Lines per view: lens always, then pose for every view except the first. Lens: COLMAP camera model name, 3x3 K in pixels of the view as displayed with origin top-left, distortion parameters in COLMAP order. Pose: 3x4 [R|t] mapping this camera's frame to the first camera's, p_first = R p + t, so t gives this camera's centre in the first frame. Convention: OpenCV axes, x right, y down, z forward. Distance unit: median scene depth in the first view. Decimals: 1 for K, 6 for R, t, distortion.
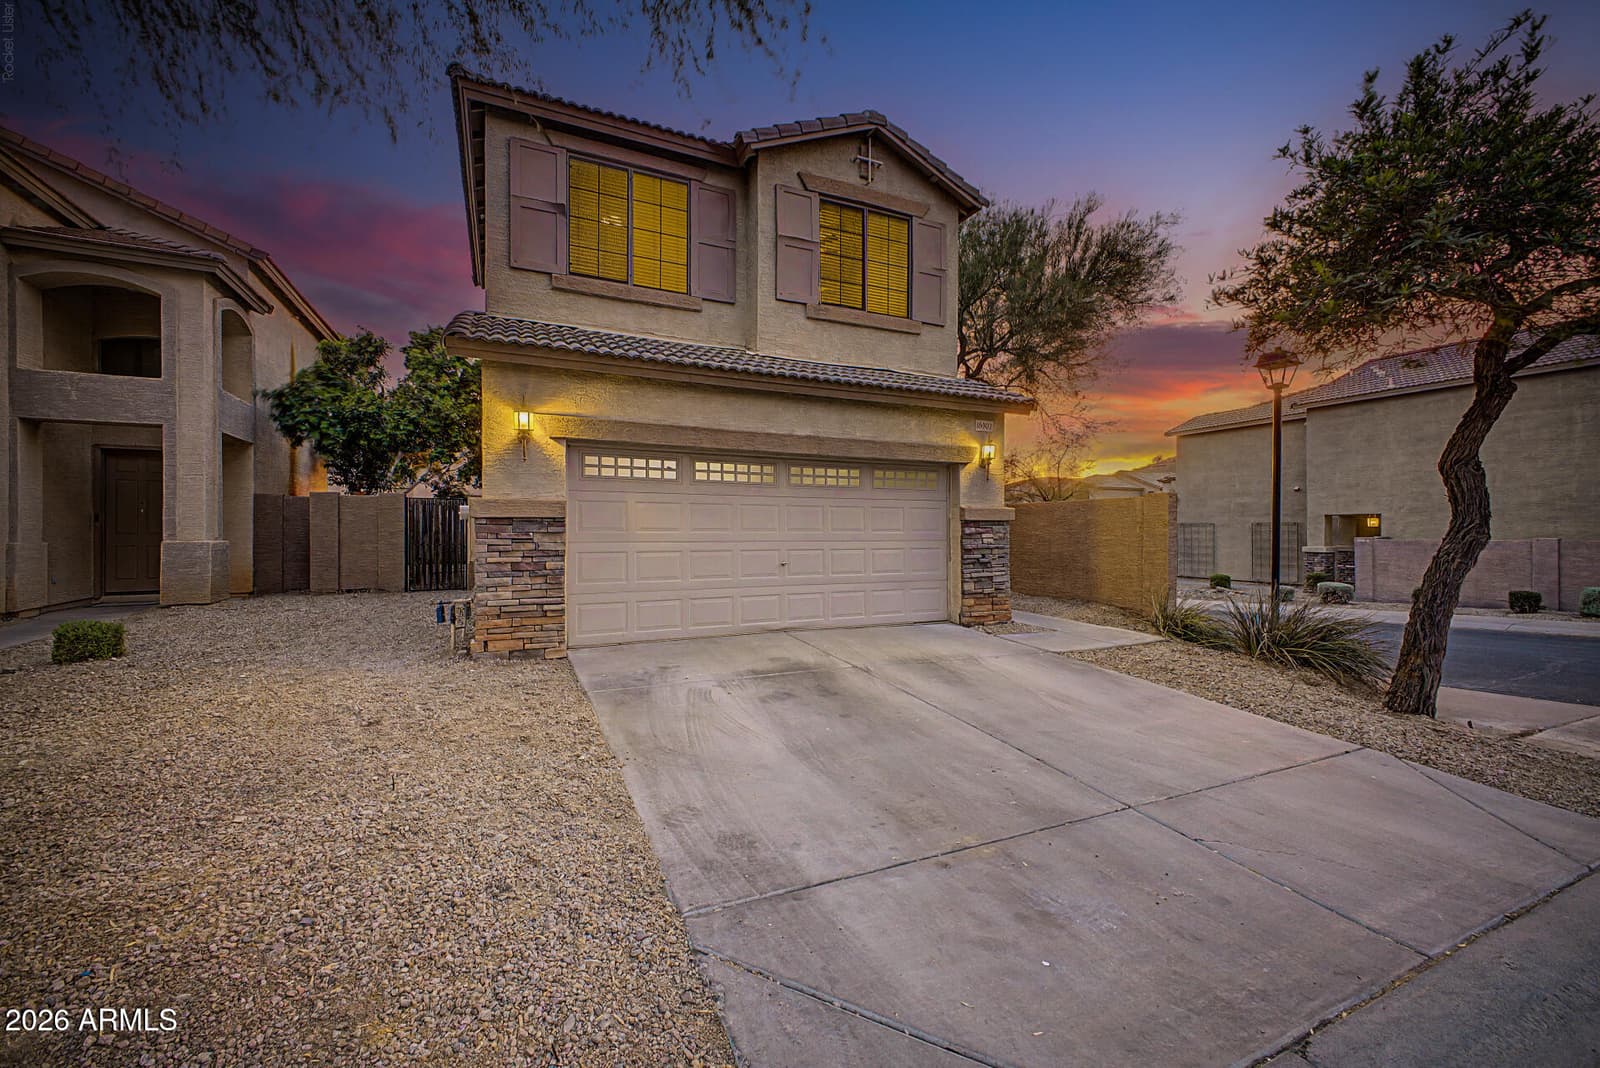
lens RADIAL K [[628.1, 0, 799.4], [0, 628.1, 529.1], [0, 0, 1]] dist [0.008489, -0.001893]
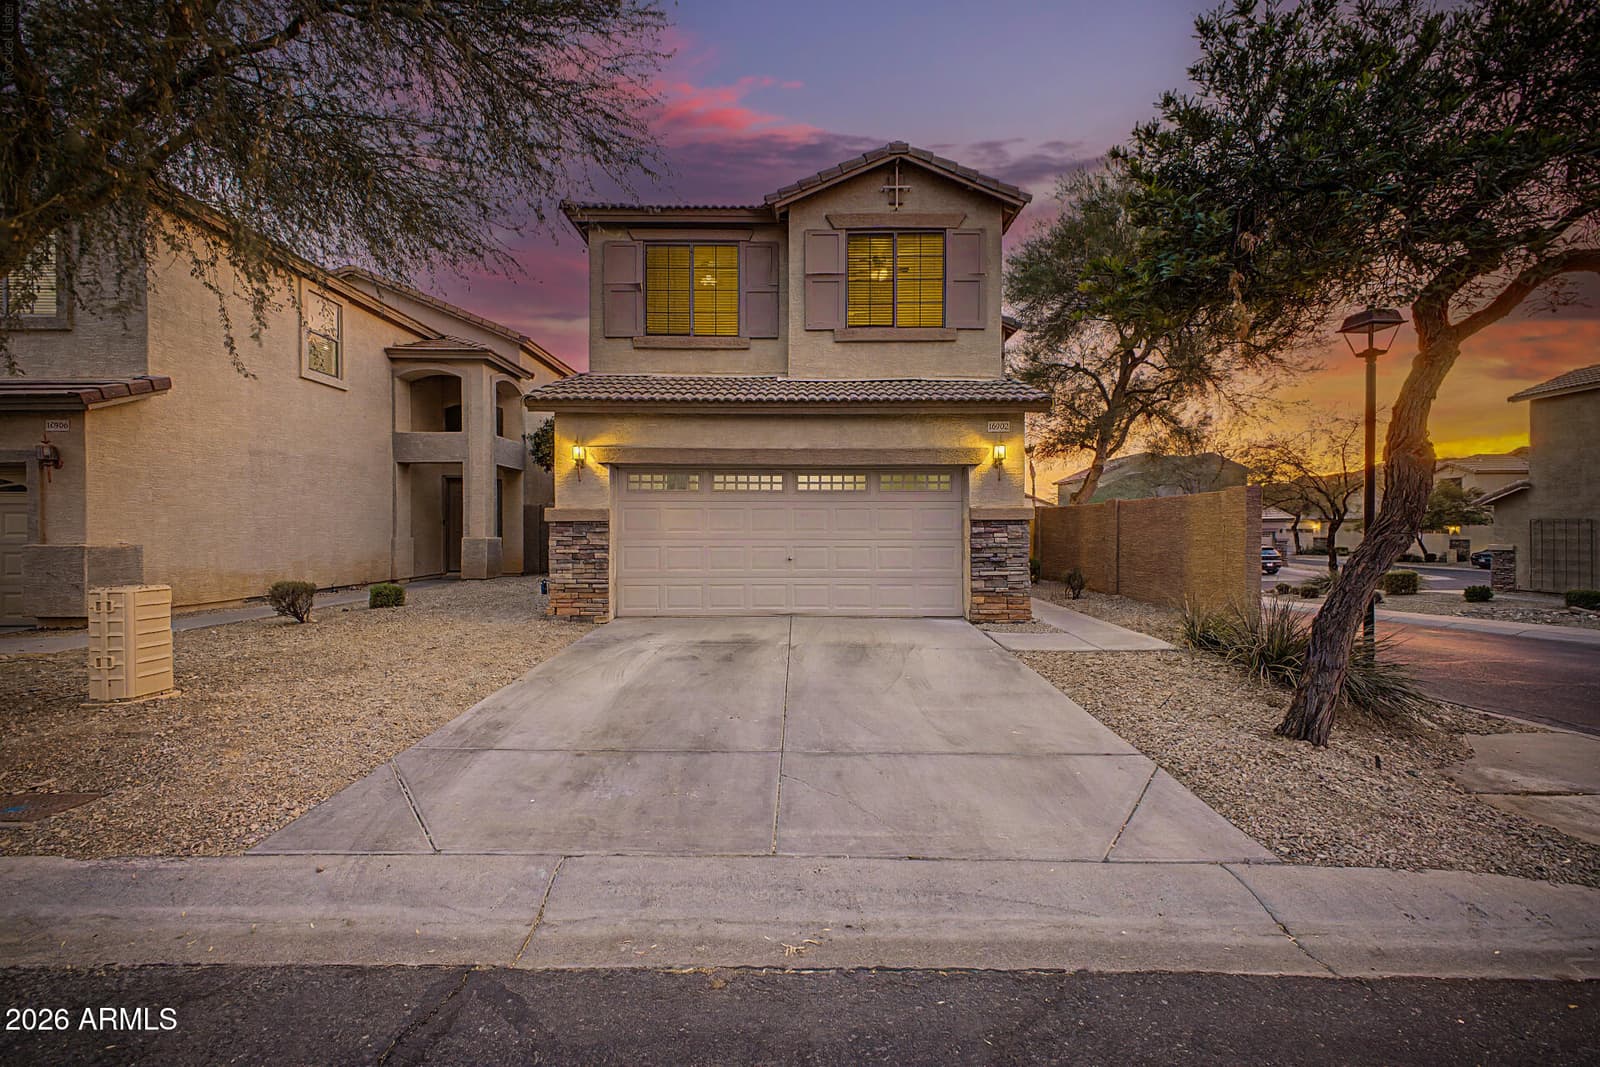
lens RADIAL K [[628.1, 0, 809.2], [0, 628.1, 526.3], [0, 0, 1]] dist [0.008489, -0.001893]
pose [[0.910056, -0.003793, -0.414467, 0.444154], [0.002802, 0.999992, -0.002999, -0.001543], [0.414475, 0.001568, 0.910059, -0.047016]]
